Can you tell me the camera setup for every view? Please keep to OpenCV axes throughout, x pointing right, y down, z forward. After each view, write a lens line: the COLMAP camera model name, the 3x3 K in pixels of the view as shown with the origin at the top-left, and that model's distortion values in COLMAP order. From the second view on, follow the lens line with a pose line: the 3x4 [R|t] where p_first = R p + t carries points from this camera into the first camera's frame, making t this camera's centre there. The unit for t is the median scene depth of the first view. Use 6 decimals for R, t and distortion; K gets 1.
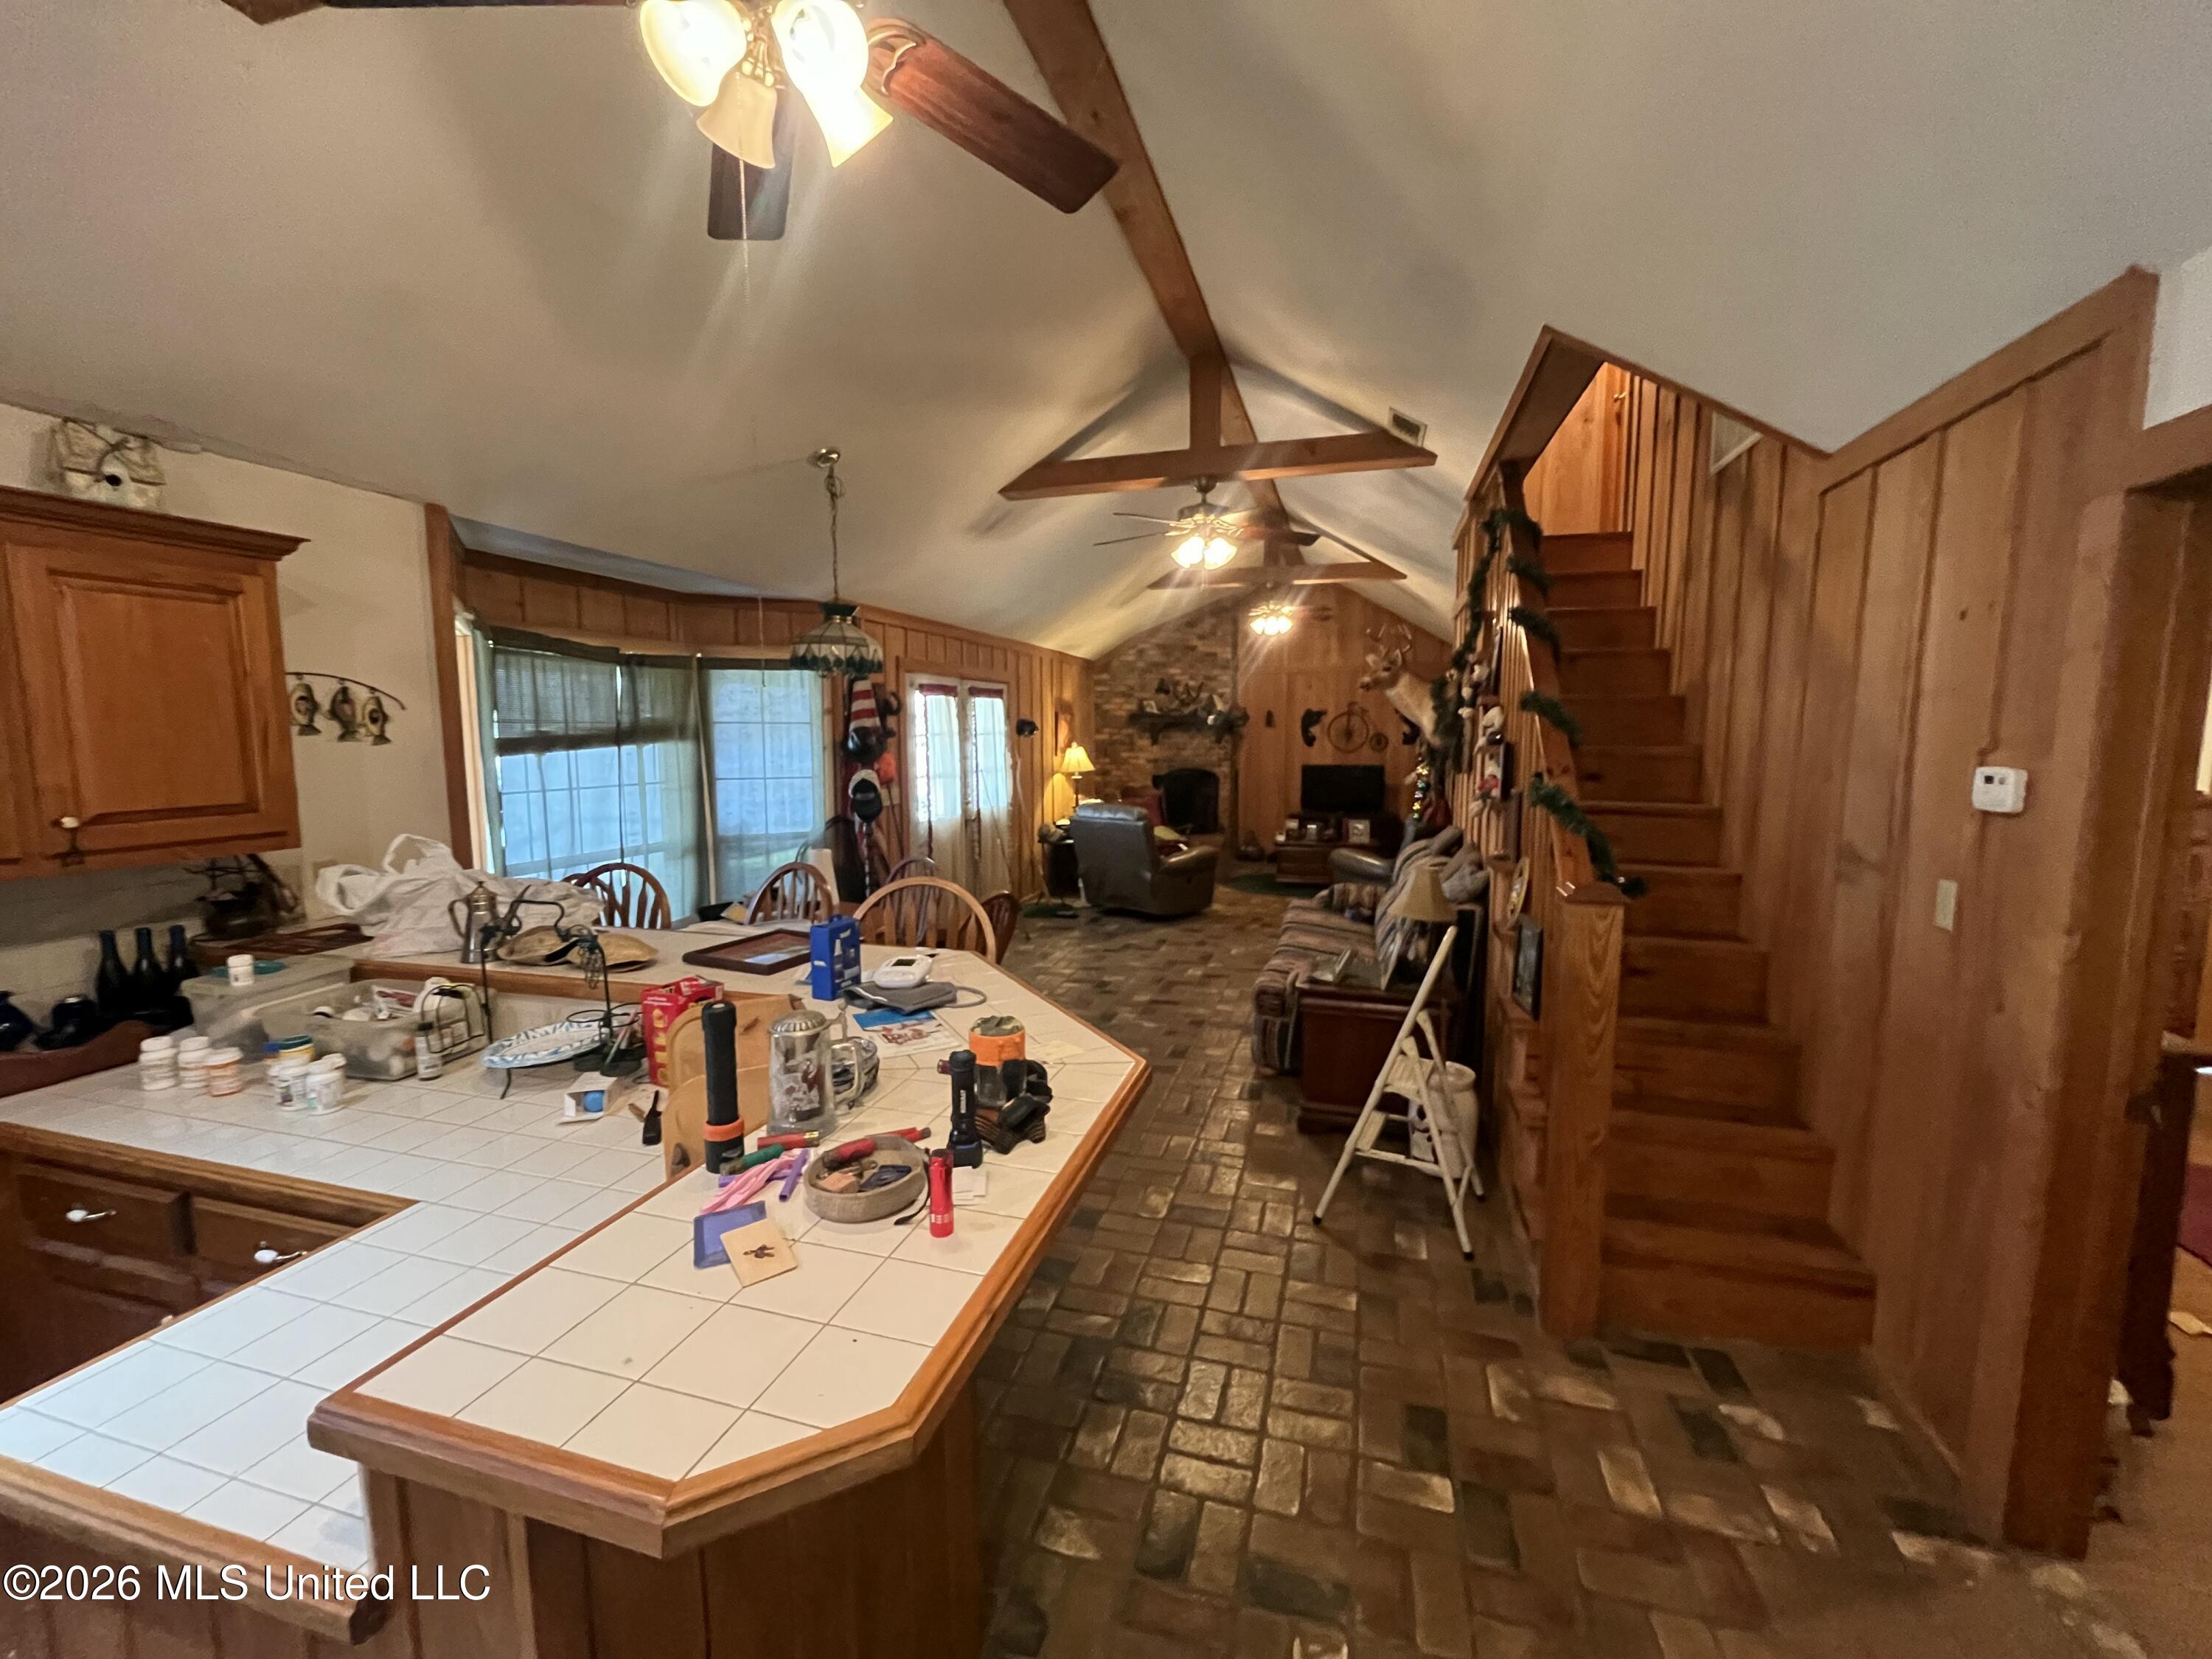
lens RADIAL K [[893.9, 0, 1098.4], [0, 893.9, 826.6], [0, 0, 1]] dist [-0.005855, -0.000529]
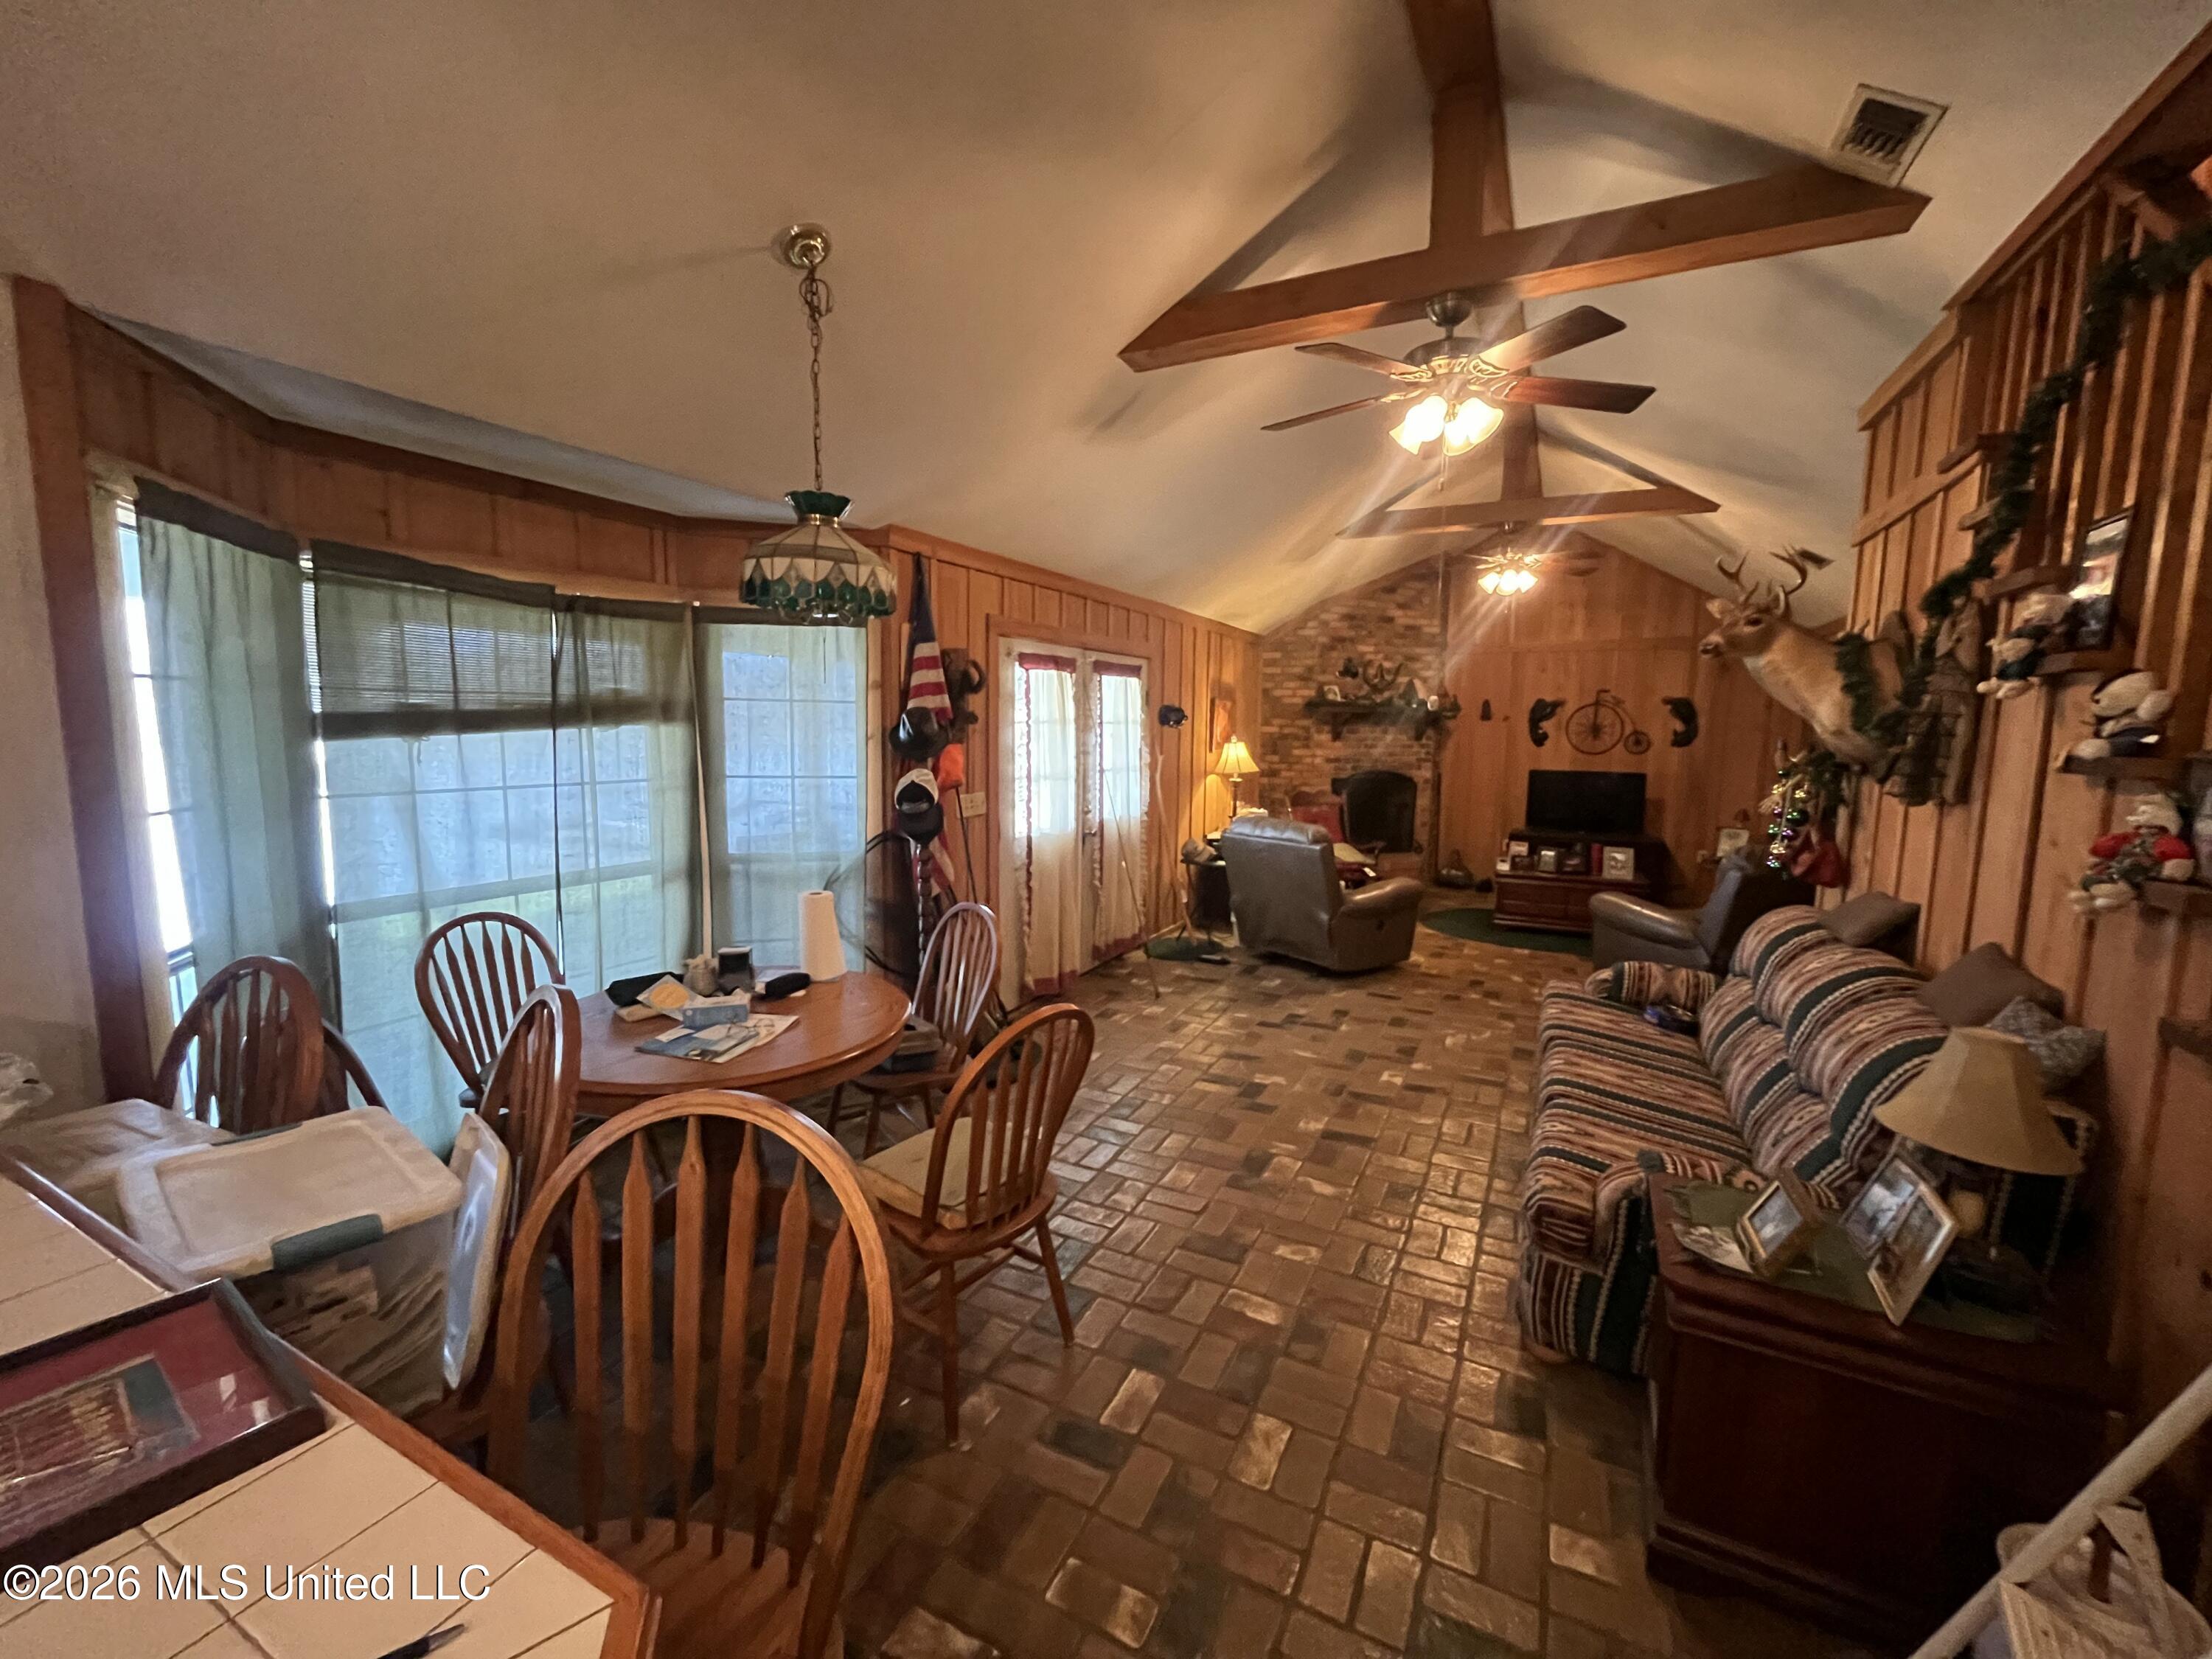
lens RADIAL K [[893.9, 0, 1101.1], [0, 893.9, 831.9], [0, 0, 1]] dist [-0.005855, -0.000529]
pose [[0.982647, 0.037125, -0.181731, 0.007883], [-0.034630, 0.999258, 0.016882, -0.030693], [0.182223, -0.010296, 0.983203, 0.332476]]
